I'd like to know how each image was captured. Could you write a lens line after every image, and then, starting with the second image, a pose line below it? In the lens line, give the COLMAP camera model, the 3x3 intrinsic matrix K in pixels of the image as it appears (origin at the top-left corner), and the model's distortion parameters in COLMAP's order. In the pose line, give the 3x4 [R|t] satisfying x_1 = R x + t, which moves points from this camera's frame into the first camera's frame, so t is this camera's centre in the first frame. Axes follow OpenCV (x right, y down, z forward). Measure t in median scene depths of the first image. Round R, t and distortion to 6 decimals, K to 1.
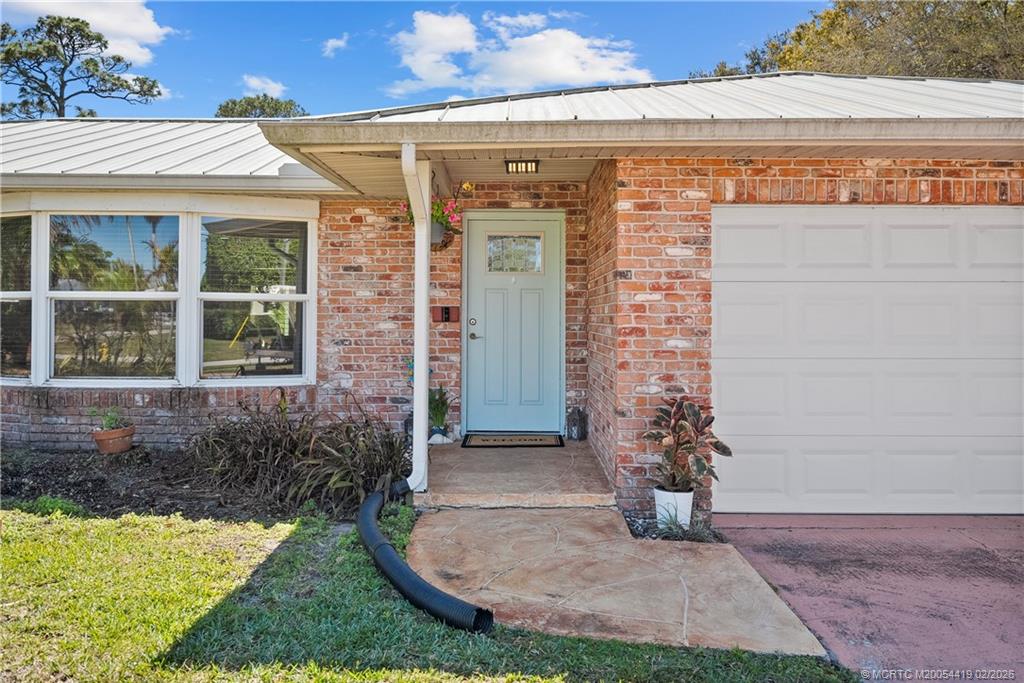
lens RADIAL K [[842.0, 0, 511.0], [0, 842.0, 287.0], [0, 0, 1]] dist [-0.006747, -0.003171]
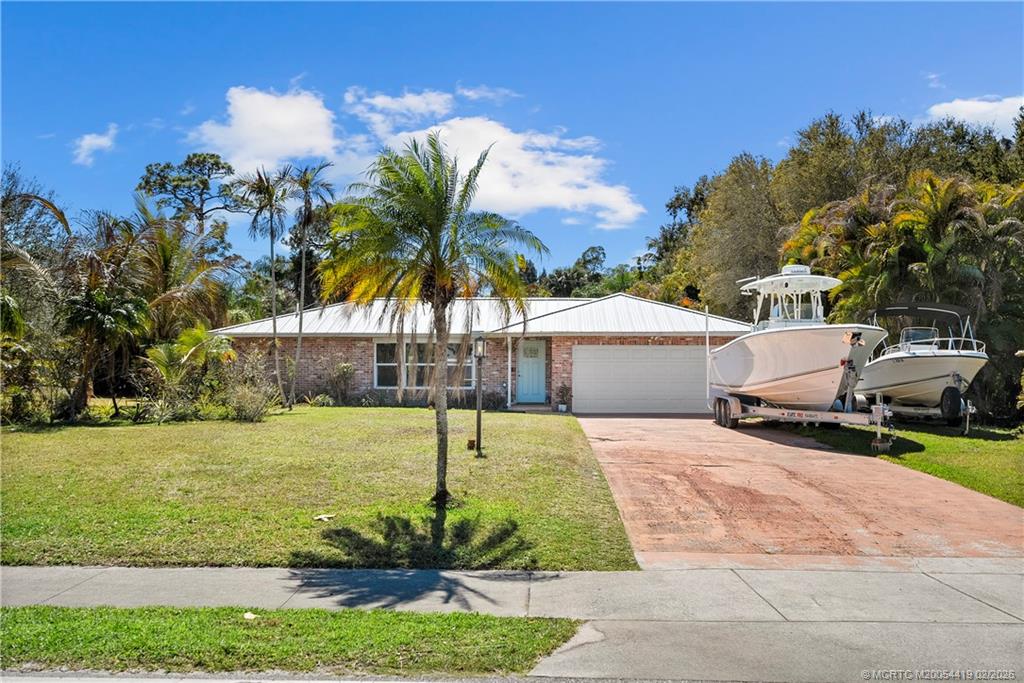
lens RADIAL K [[1012.5, 0, 512.0], [0, 1012.5, 341.5], [0, 0, 1]] dist [-0.006631, 0.011458]
pose [[0.999568, 0.000943, -0.029374, 0.053337], [-0.001067, 0.999991, -0.004201, -0.073400], [0.029370, 0.004231, 0.999560, -3.550221]]
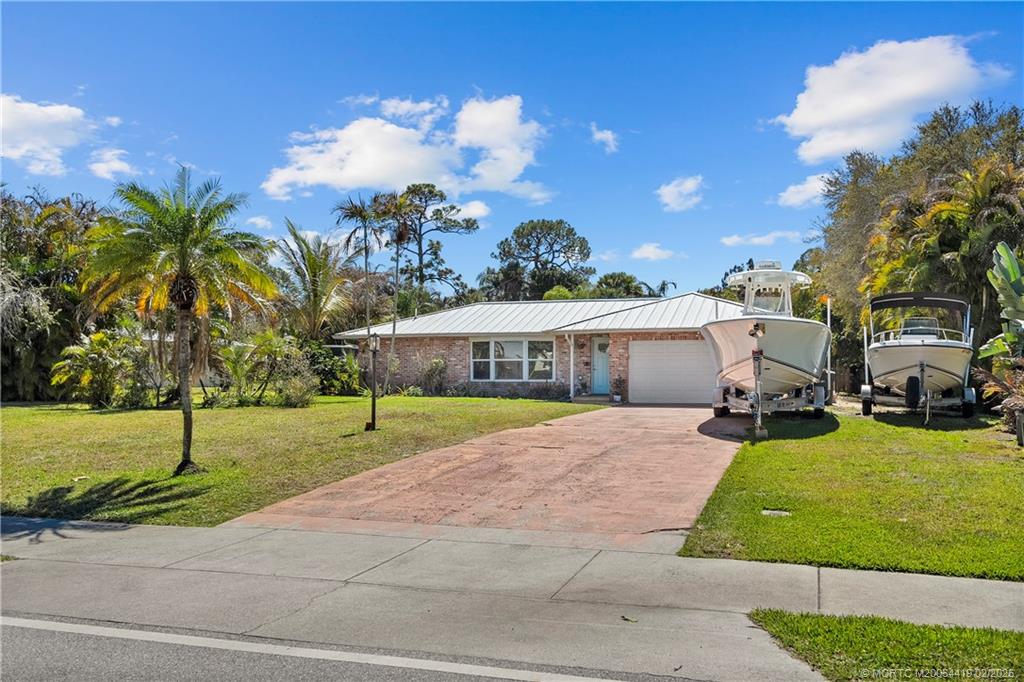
lens RADIAL K [[911.4, 0, 512.0], [0, 911.4, 341.0], [0, 0, 1]] dist [-0.000098, 0.000447]
pose [[0.948499, -0.013529, -0.316492, 1.016425], [0.011972, 0.999905, -0.006863, -0.052879], [0.316555, 0.002721, 0.948570, -3.414025]]
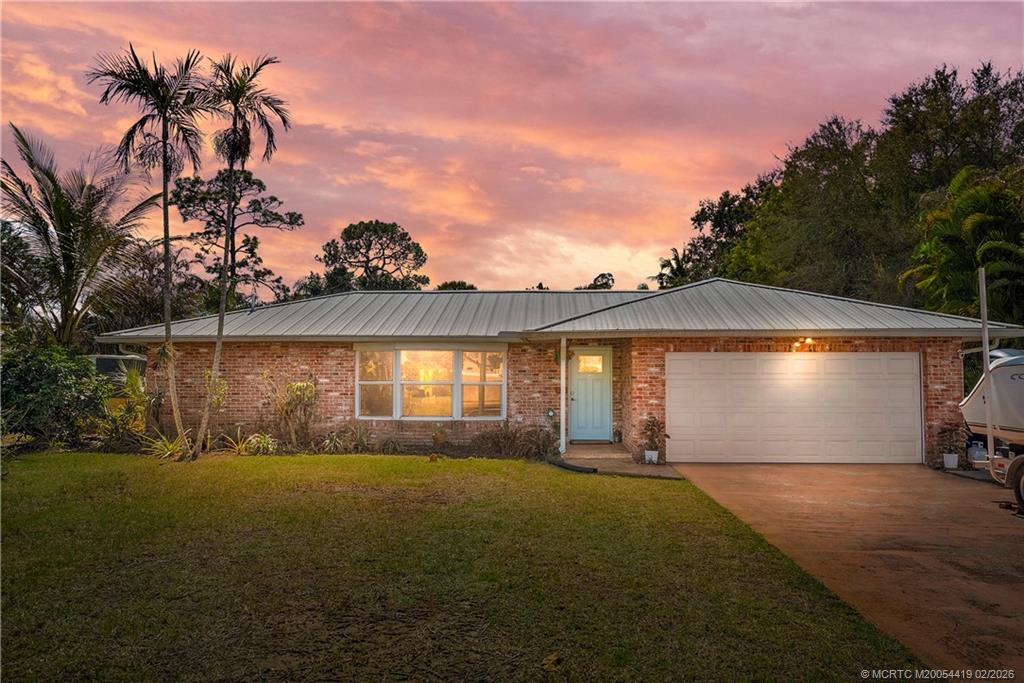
lens RADIAL K [[764.4, 0, 512.0], [0, 764.4, 341.5], [0, 0, 1]] dist [-0.000564, -0.003874]
pose [[0.998699, -0.002130, -0.050945, -0.115161], [0.000891, 0.999703, -0.024342, -0.056475], [0.050982, 0.024265, 0.998405, -1.246728]]
